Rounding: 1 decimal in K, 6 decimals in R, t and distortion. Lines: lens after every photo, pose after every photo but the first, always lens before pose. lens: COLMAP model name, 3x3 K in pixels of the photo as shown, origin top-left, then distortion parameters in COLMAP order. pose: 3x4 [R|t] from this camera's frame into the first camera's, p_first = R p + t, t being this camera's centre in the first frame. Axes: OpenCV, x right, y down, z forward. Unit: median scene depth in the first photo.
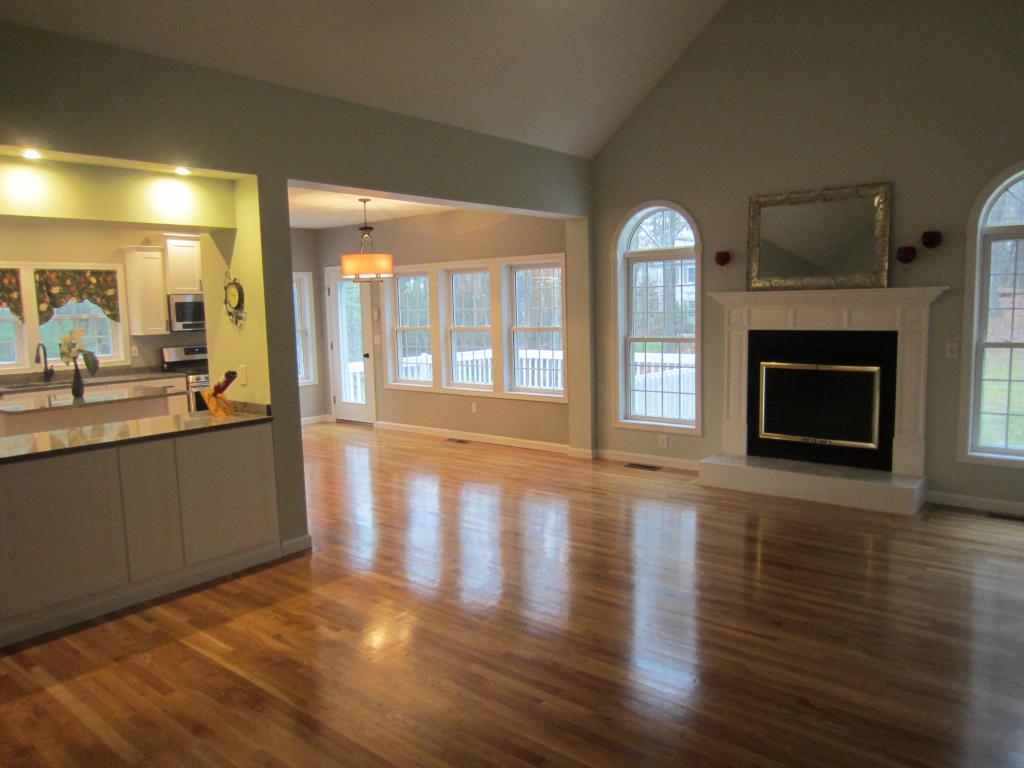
lens RADIAL K [[737.1, 0, 513.6], [0, 737.1, 385.3], [0, 0, 1]] dist [-0.009190, -0.005767]
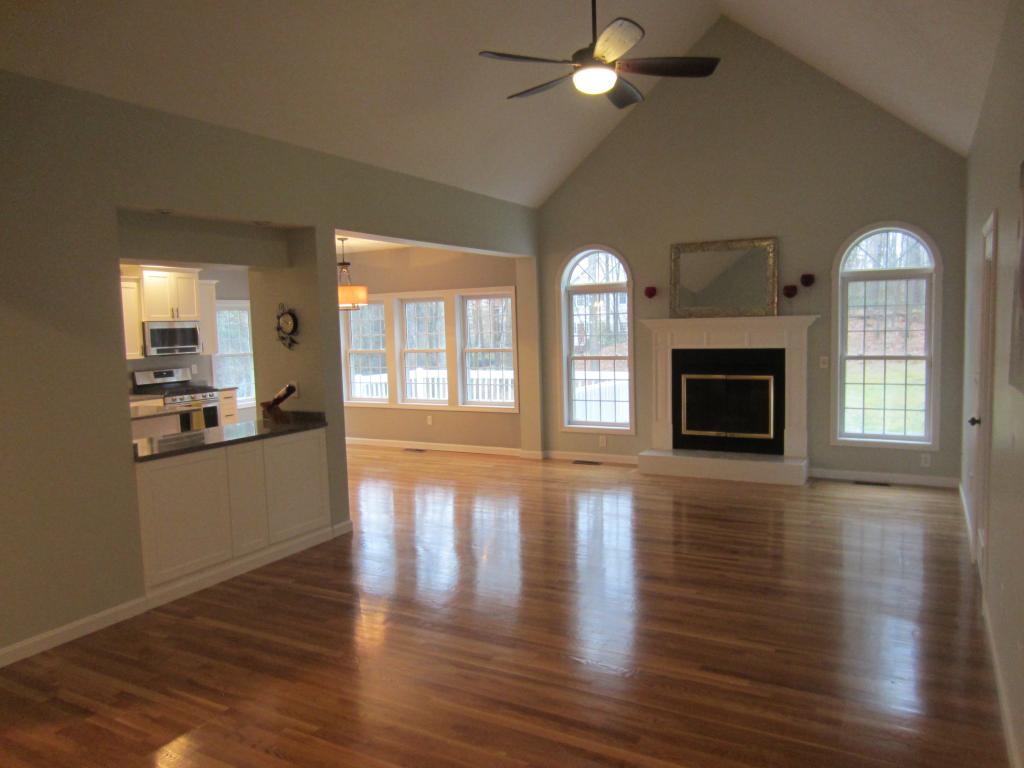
lens RADIAL K [[737.1, 0, 513.6], [0, 737.1, 385.3], [0, 0, 1]] dist [-0.009190, -0.005767]
pose [[0.983661, -0.018150, 0.179111, -0.160470], [0.023856, 0.999273, -0.029754, 0.016617], [-0.178441, 0.033541, 0.983379, -0.175387]]
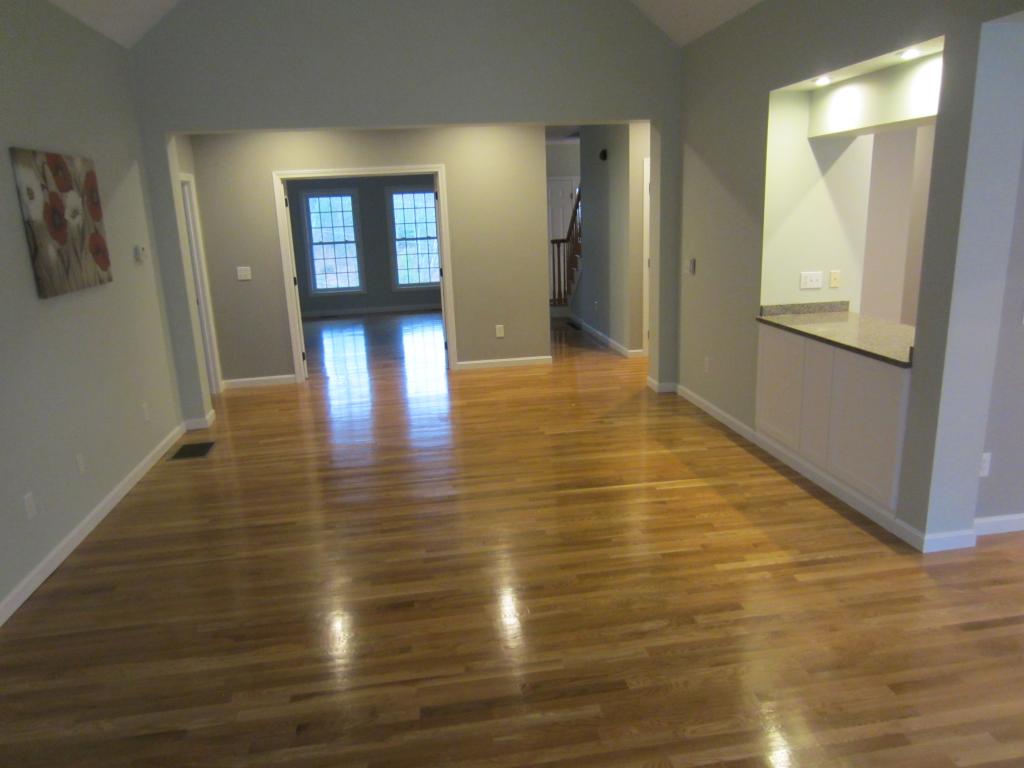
lens RADIAL K [[737.1, 0, 513.6], [0, 737.1, 385.3], [0, 0, 1]] dist [-0.009190, -0.005767]
pose [[-0.657240, 0.235225, -0.716034, 0.335961], [-0.030288, 0.941038, 0.336942, -0.120642], [0.753072, 0.243139, -0.611364, 0.771770]]
